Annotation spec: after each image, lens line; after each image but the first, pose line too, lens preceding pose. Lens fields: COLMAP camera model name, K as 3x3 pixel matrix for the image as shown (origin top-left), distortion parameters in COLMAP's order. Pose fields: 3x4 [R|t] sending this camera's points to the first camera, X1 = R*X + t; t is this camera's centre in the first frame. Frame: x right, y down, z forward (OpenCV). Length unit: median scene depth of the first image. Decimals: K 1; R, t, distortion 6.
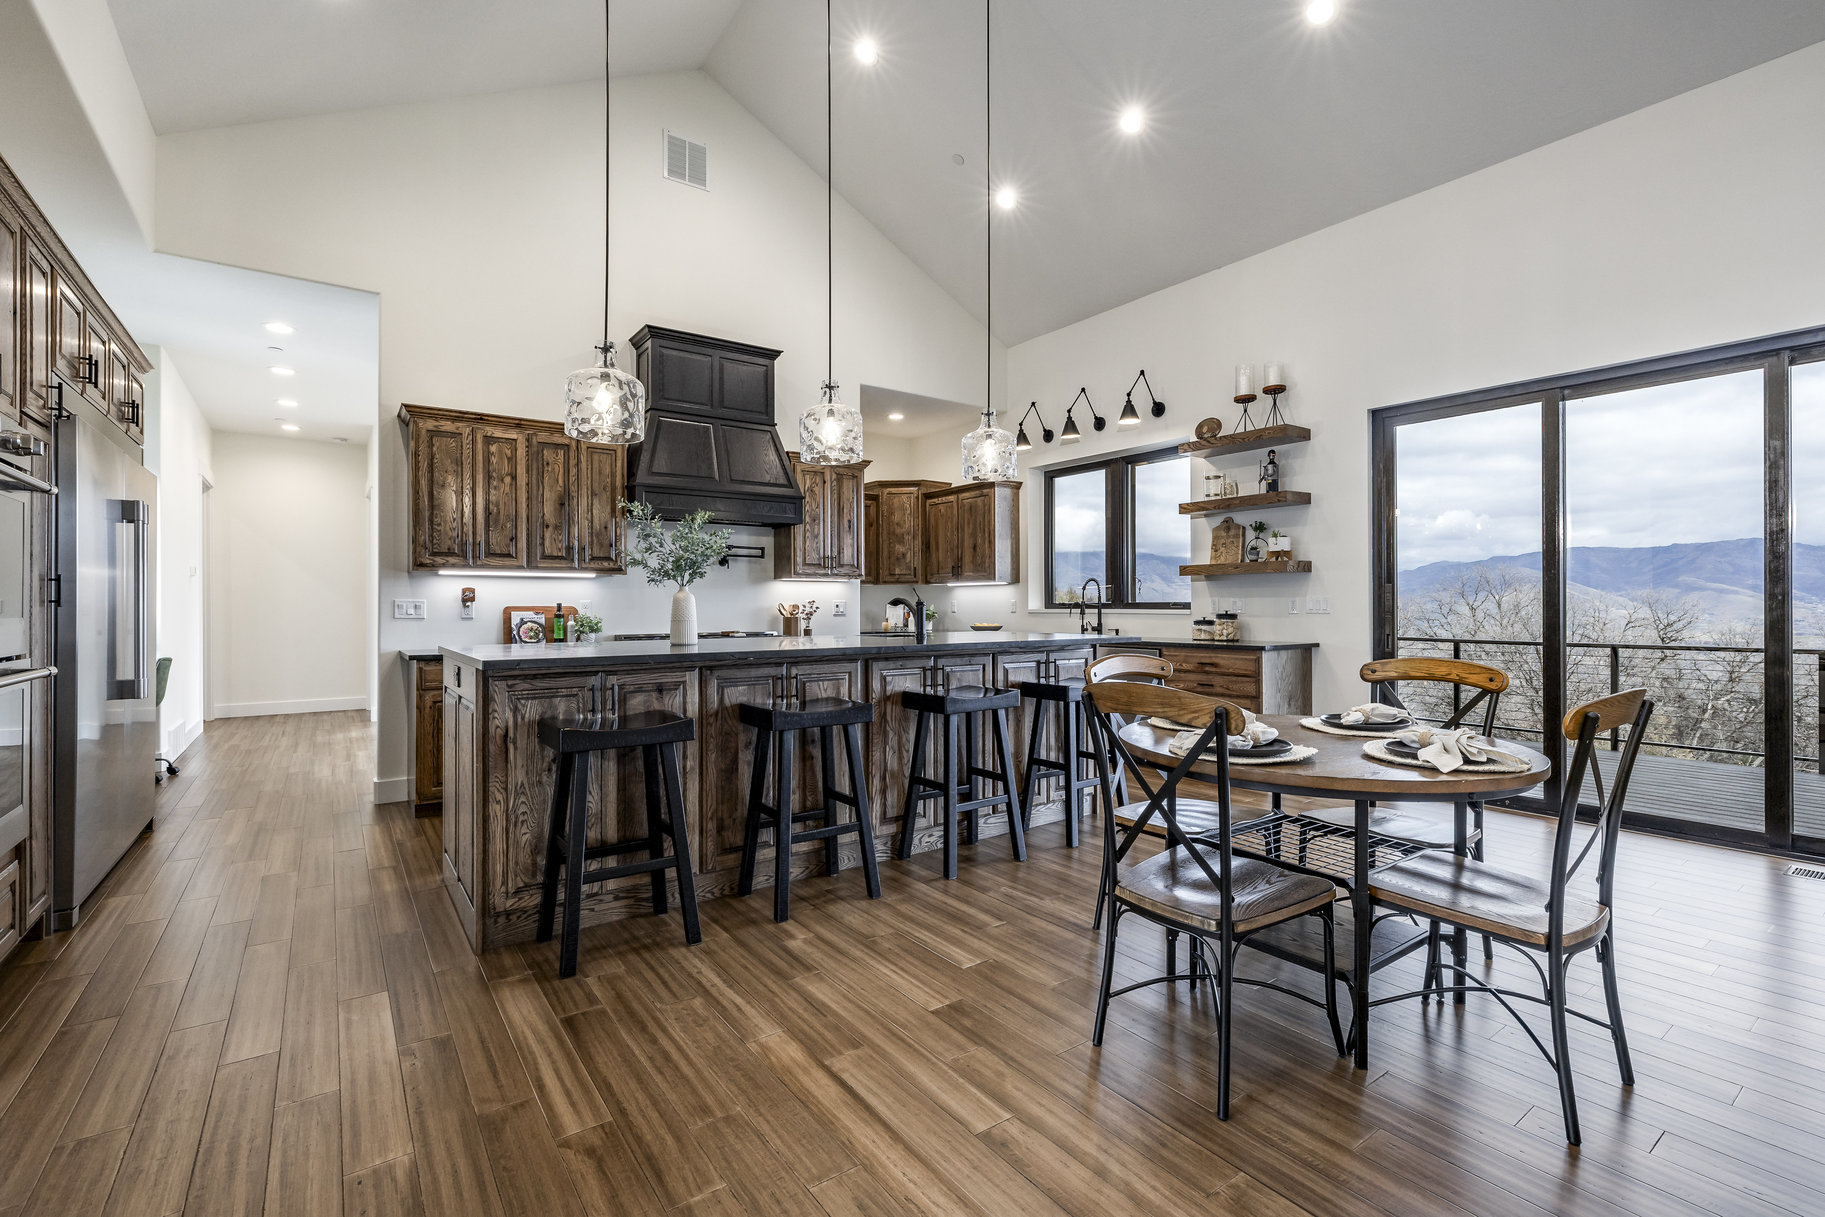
lens RADIAL K [[808.9, 0, 922.5], [0, 808.9, 602.6], [0, 0, 1]] dist [0.004909, 0.000438]
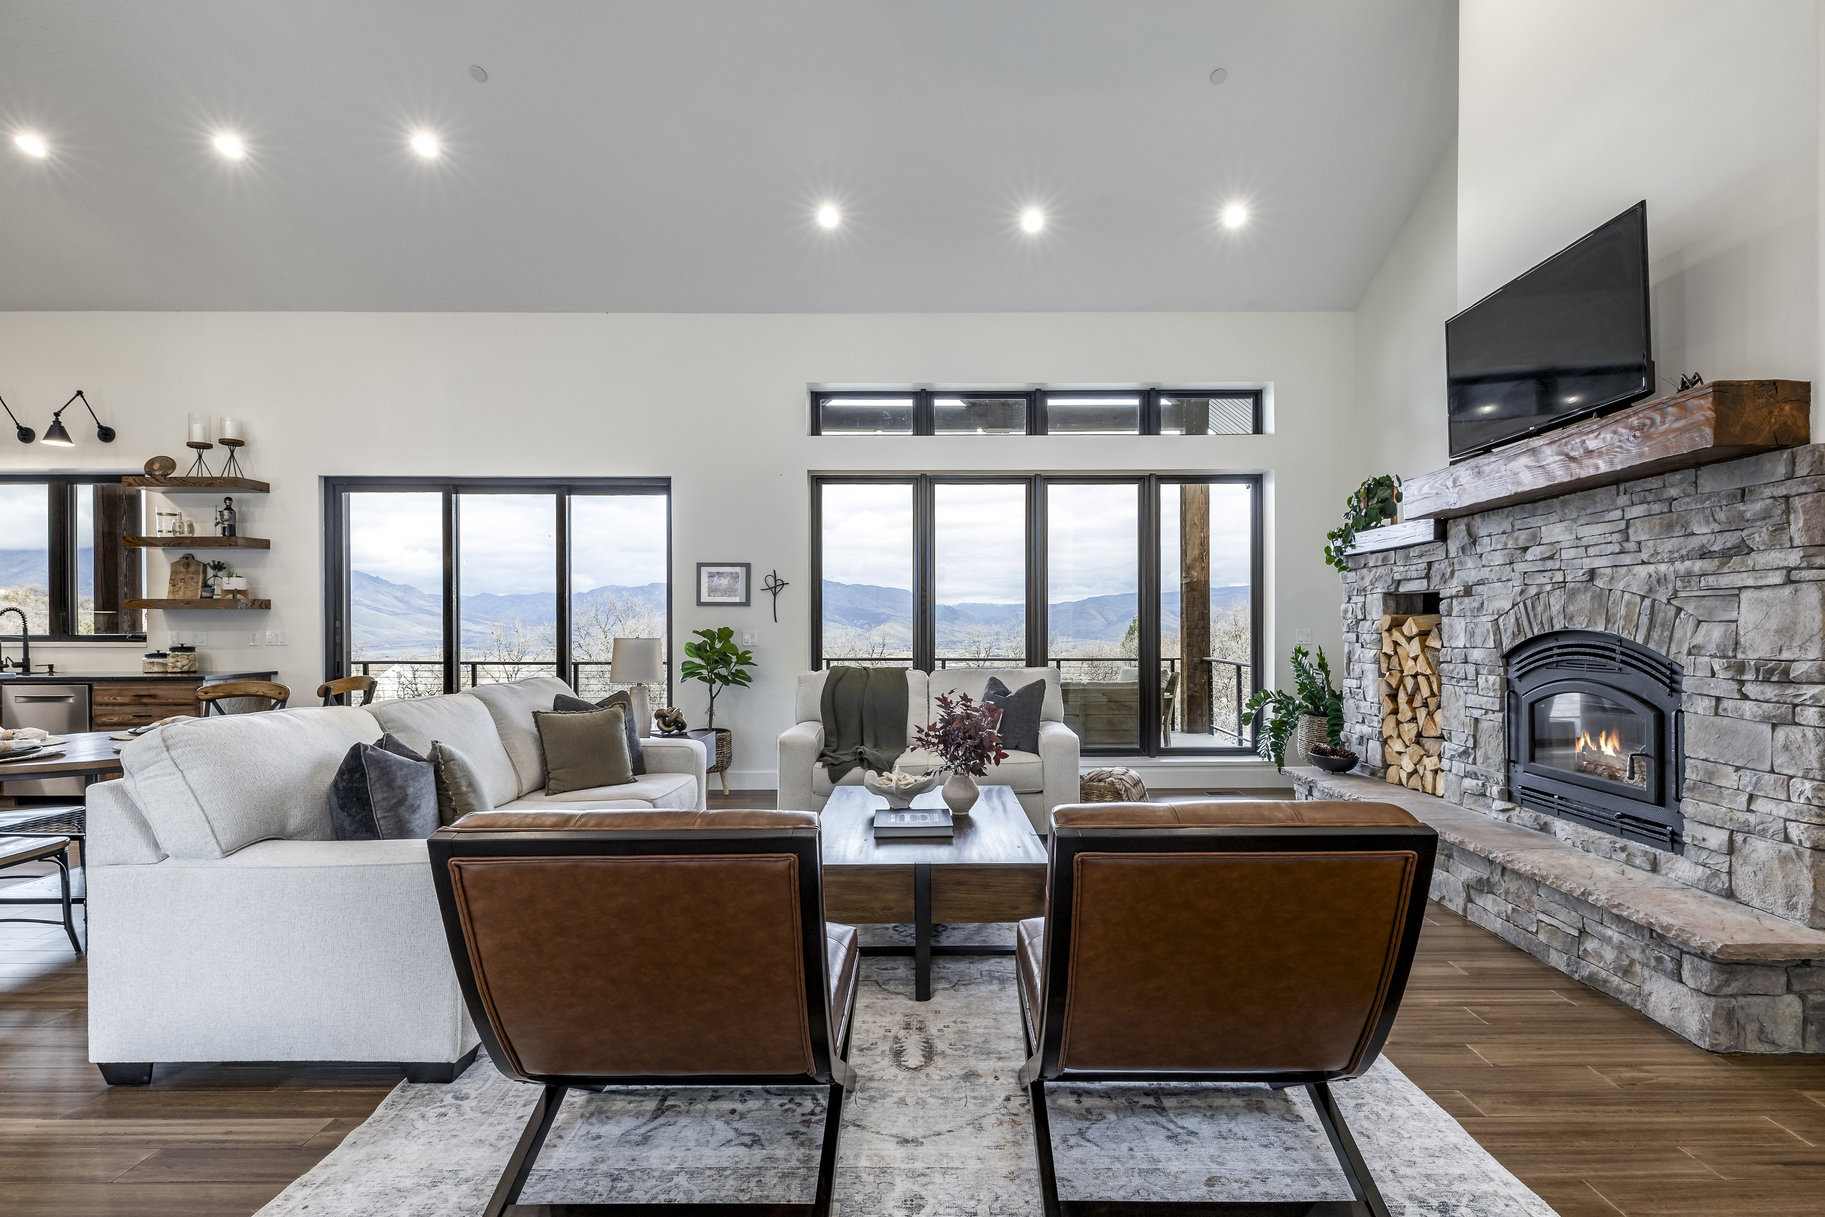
lens RADIAL K [[824.6, 0, 916.4], [0, 824.6, 631.0], [0, 0, 1]] dist [0.001304, 0.000407]
pose [[0.591445, -0.001671, 0.806343, 0.081280], [-0.002697, 0.999988, 0.004050, -0.014013], [-0.806341, -0.004570, 0.591434, -0.419993]]
